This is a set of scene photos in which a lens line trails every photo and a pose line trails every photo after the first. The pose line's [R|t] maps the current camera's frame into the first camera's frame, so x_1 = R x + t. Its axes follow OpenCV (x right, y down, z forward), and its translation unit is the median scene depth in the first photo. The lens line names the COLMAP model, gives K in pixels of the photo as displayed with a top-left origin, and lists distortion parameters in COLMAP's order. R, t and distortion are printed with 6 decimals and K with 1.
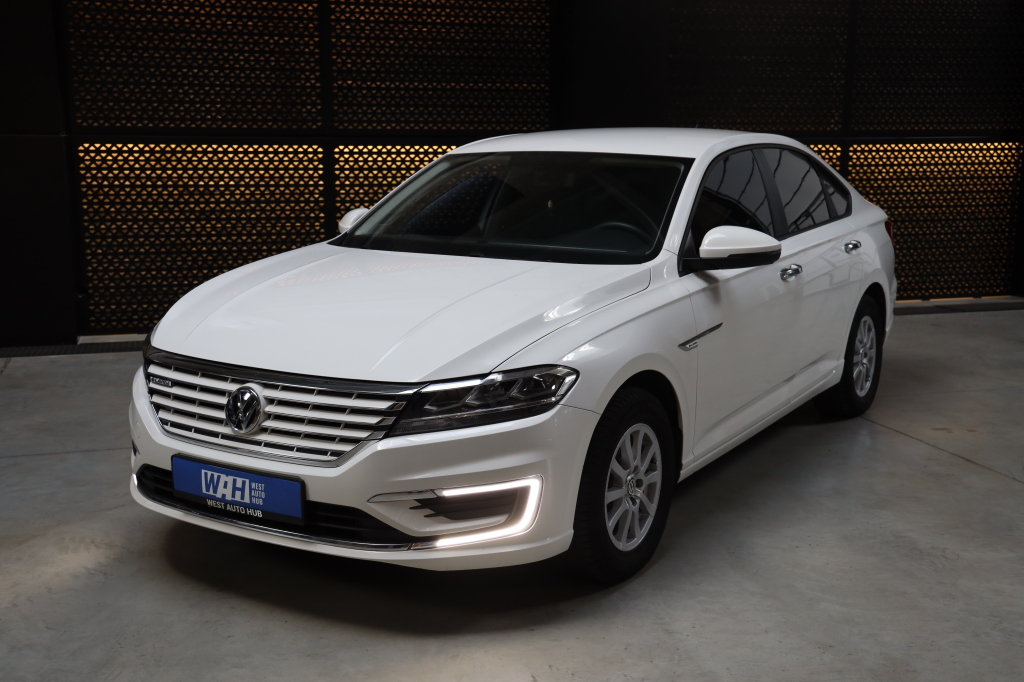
lens RADIAL K [[1159.9, 0, 524.6], [0, 1159.9, 351.4], [0, 0, 1]] dist [0.062706, 0.000000]
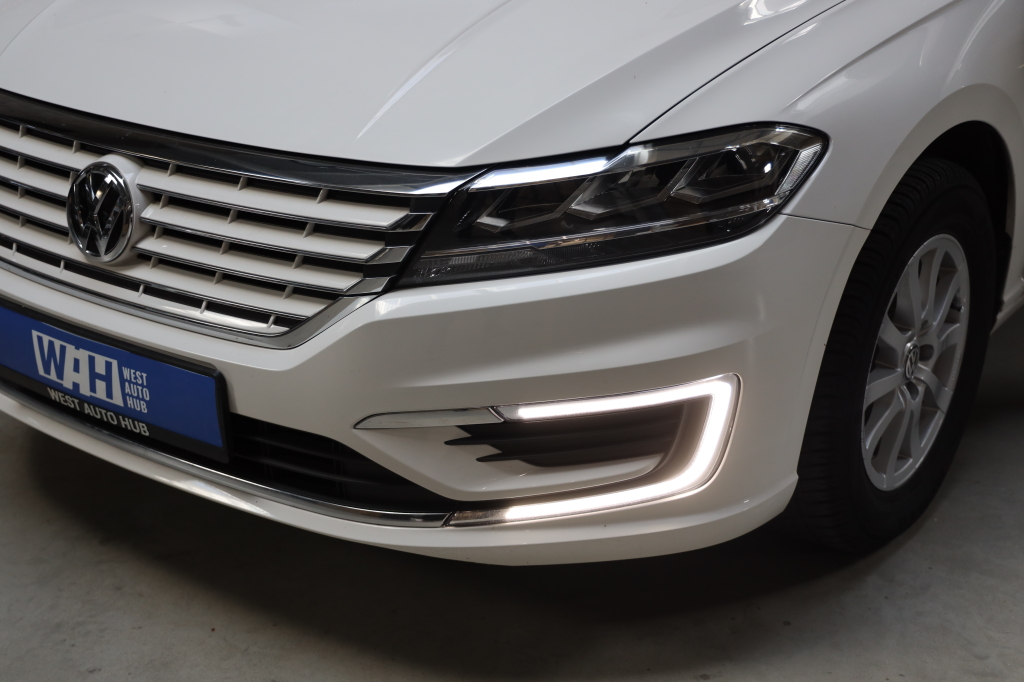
lens RADIAL K [[1373.0, 0, 529.5], [0, 1373.0, 336.9], [0, 0, 1]] dist [0.121187, 0.000000]
pose [[0.995394, 0.021771, -0.093364, -0.013997], [-0.001329, 0.976914, 0.213630, -0.018641], [0.095859, -0.212522, 0.972443, 0.412764]]
